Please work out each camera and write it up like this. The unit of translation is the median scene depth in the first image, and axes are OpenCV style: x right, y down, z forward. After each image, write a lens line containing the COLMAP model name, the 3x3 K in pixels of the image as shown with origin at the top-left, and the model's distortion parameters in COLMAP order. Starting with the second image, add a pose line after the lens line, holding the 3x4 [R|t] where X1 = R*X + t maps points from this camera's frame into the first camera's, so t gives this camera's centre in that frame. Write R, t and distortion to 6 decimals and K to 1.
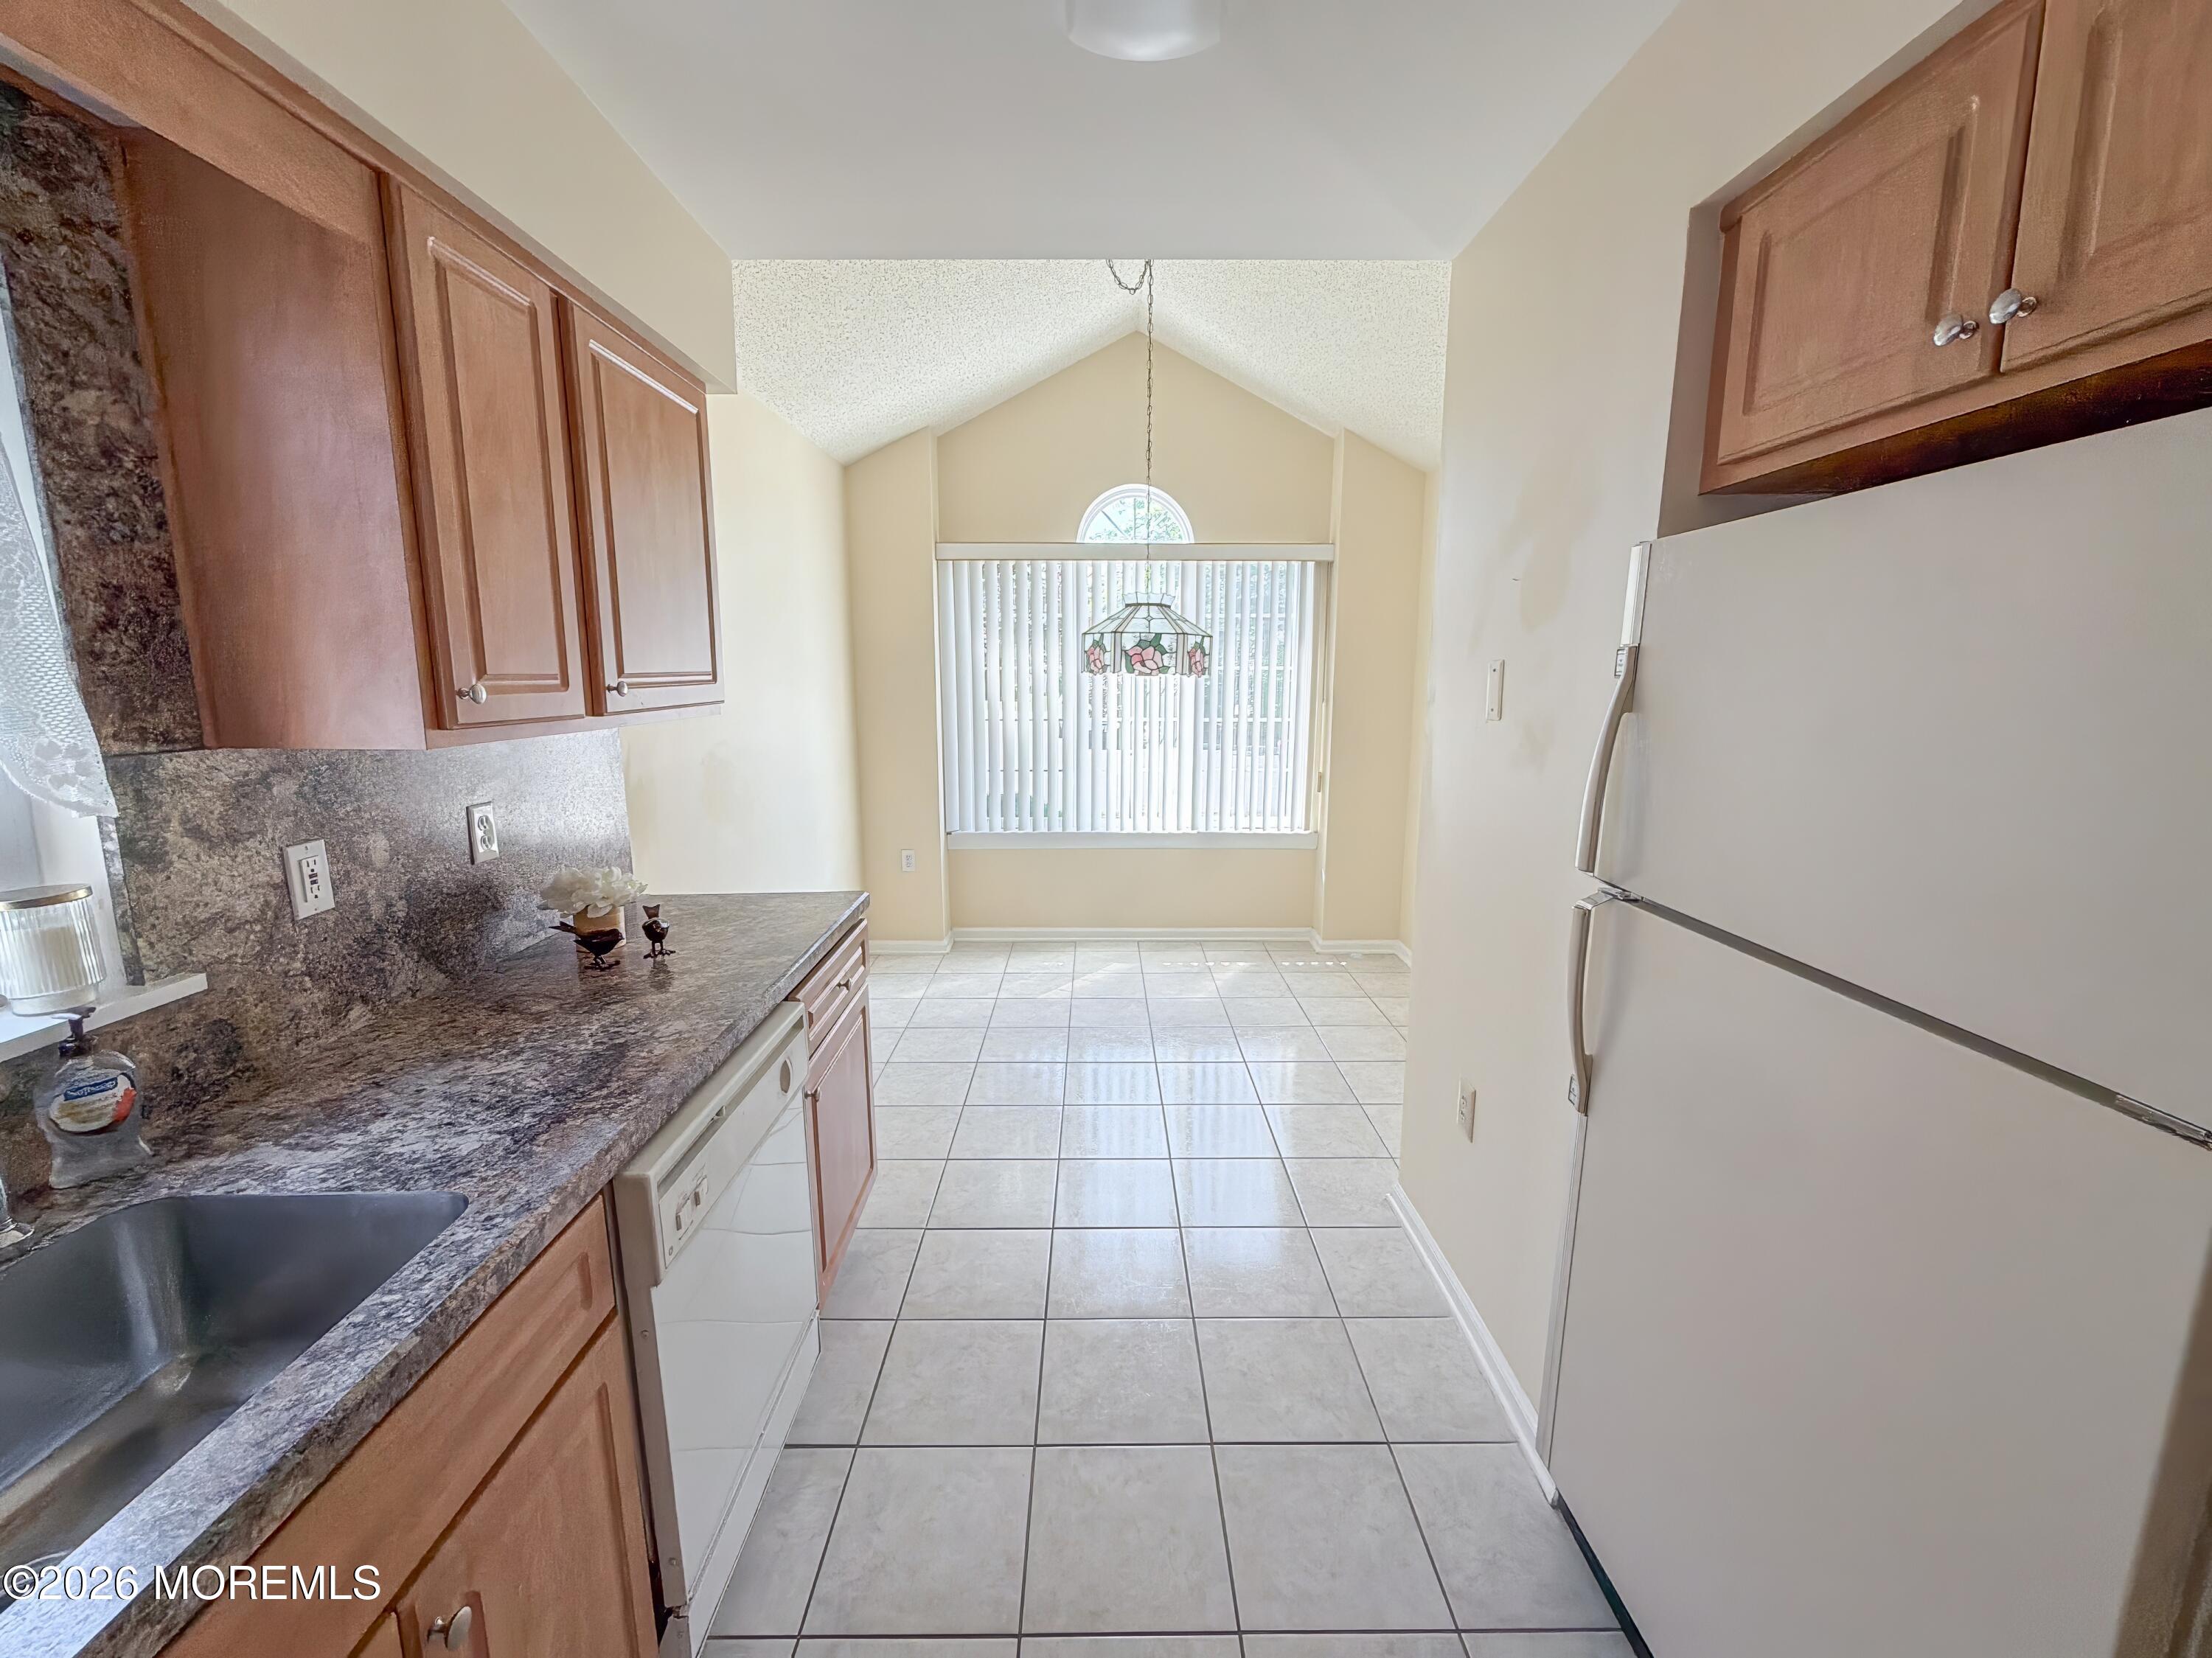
lens RADIAL K [[885.3, 0, 1111.7], [0, 885.3, 823.3], [0, 0, 1]] dist [-0.004976, -0.000201]
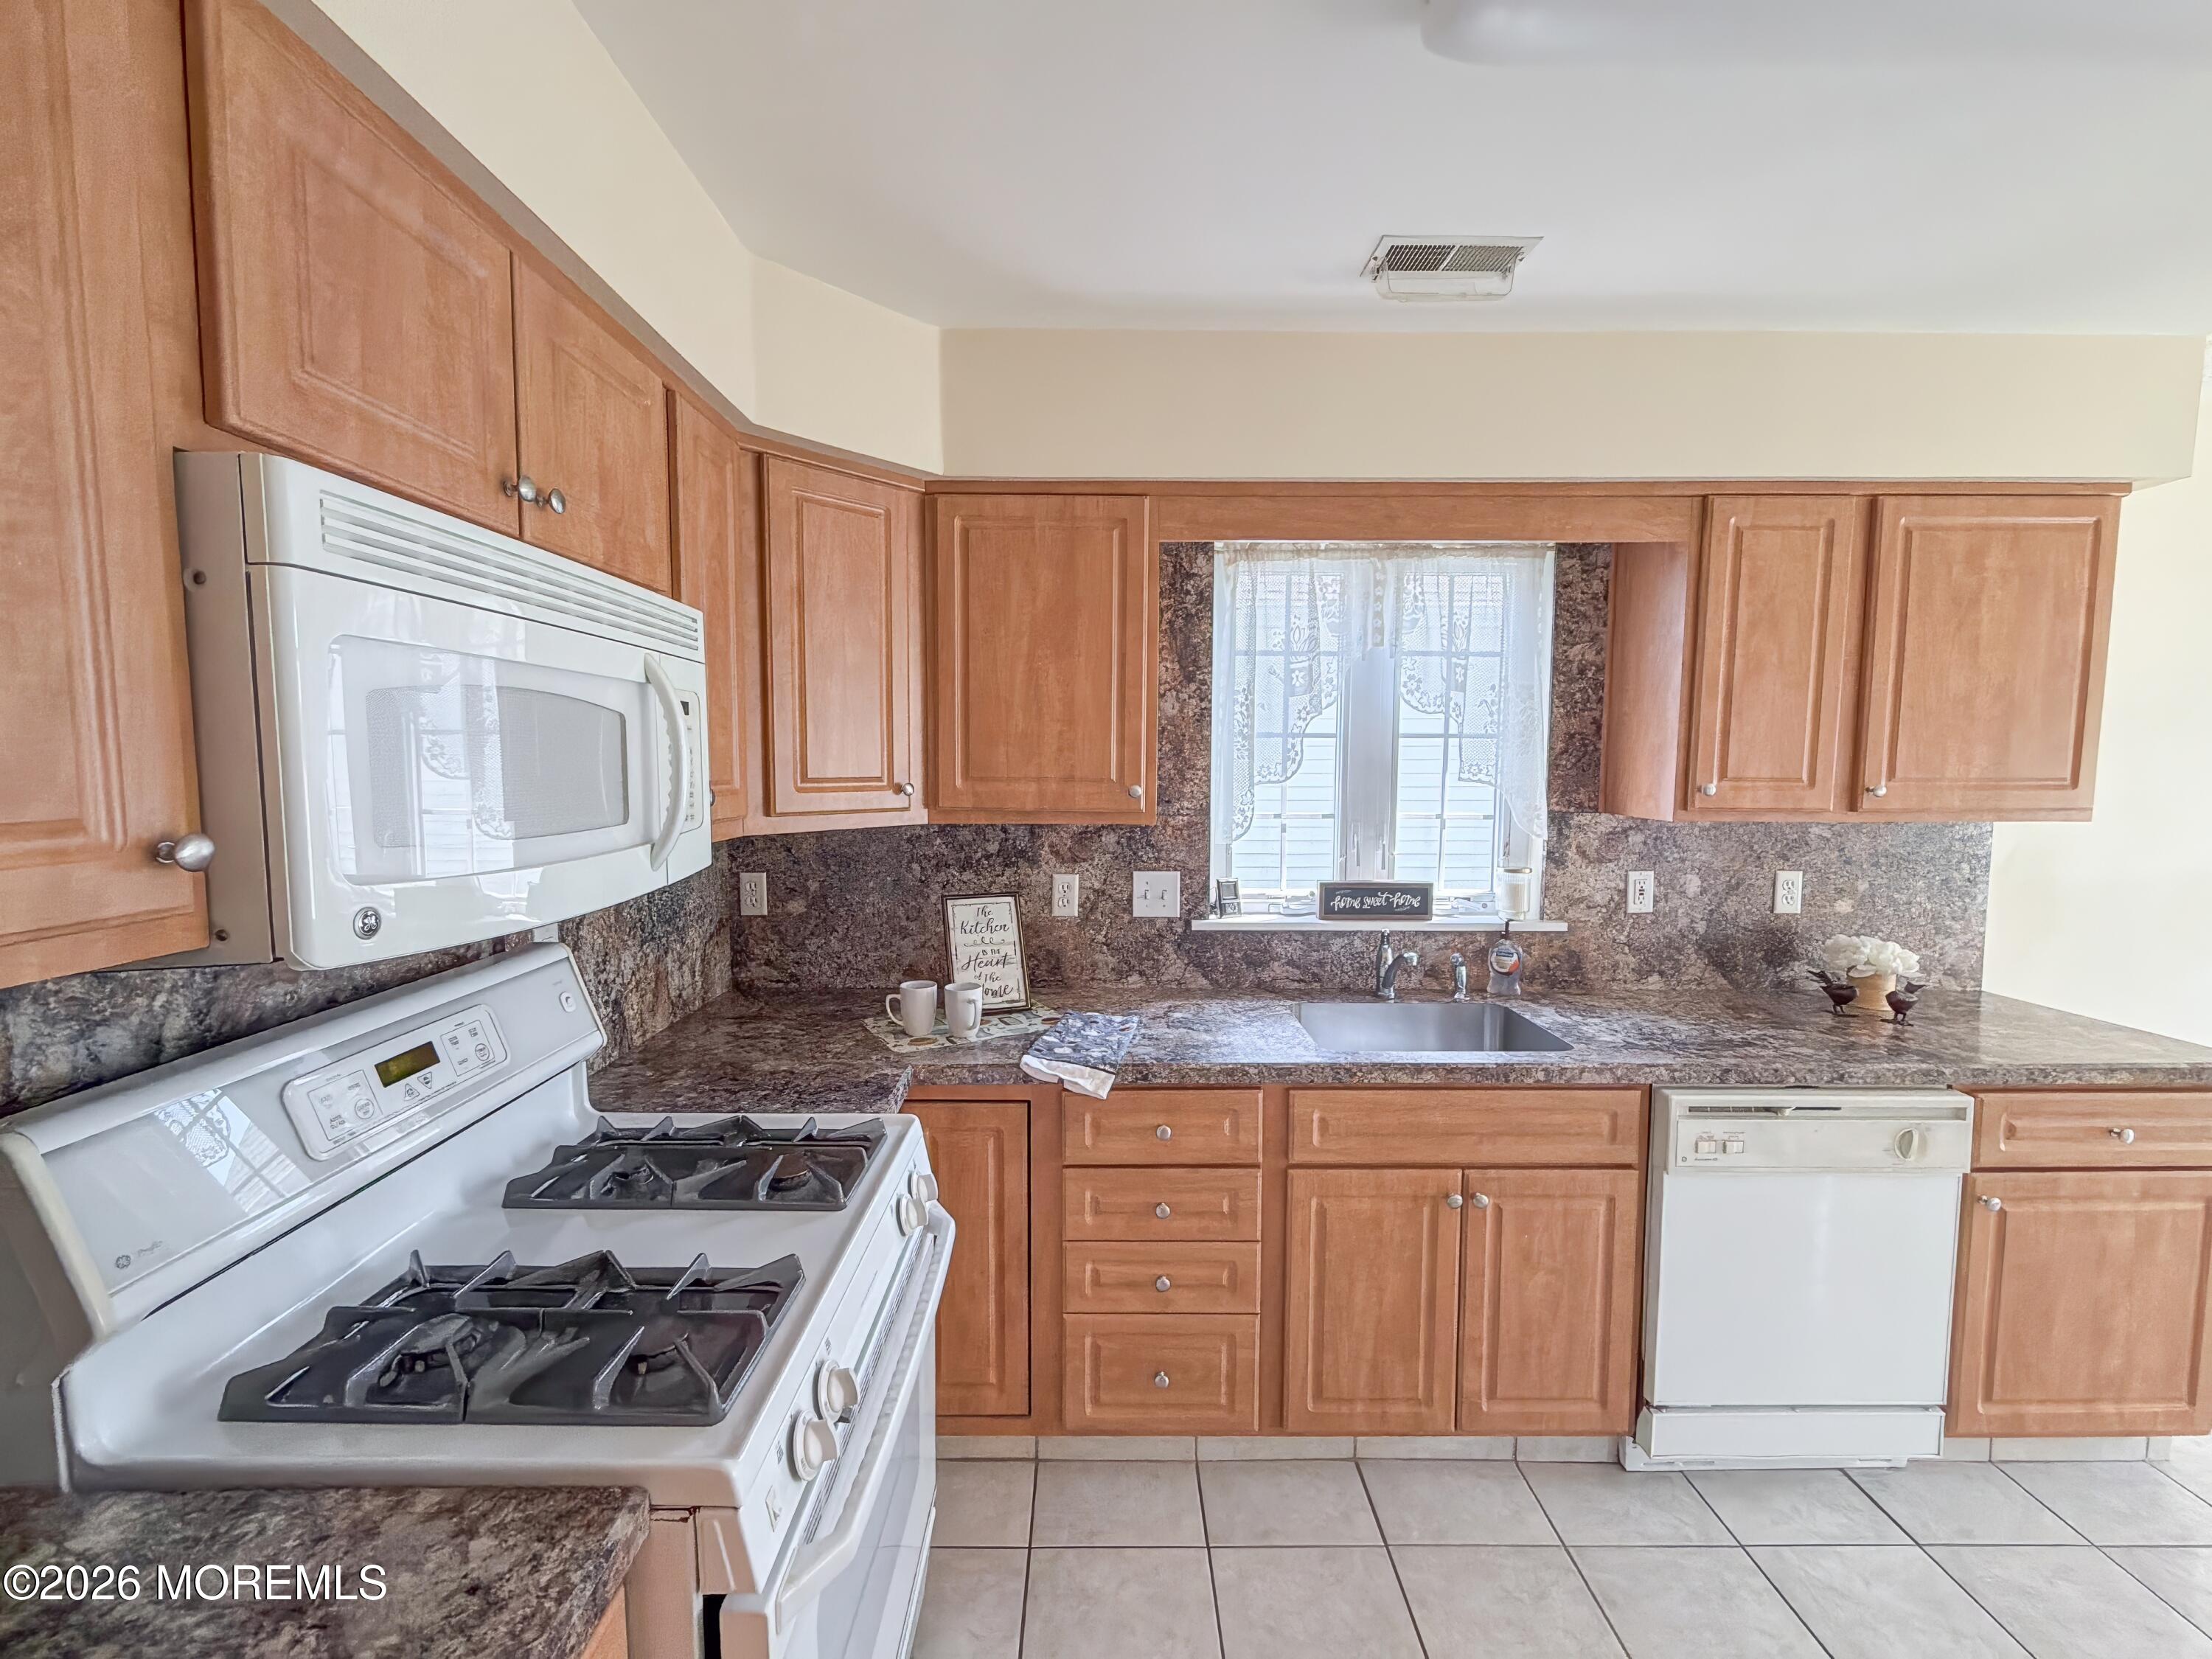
lens RADIAL K [[885.3, 0, 1111.7], [0, 885.3, 823.8], [0, 0, 1]] dist [-0.004976, -0.000201]
pose [[-0.002542, 0.072520, -0.997364, 0.947357], [-0.172949, 0.982305, 0.071866, -0.015772], [0.984928, 0.172676, 0.010046, -0.073899]]
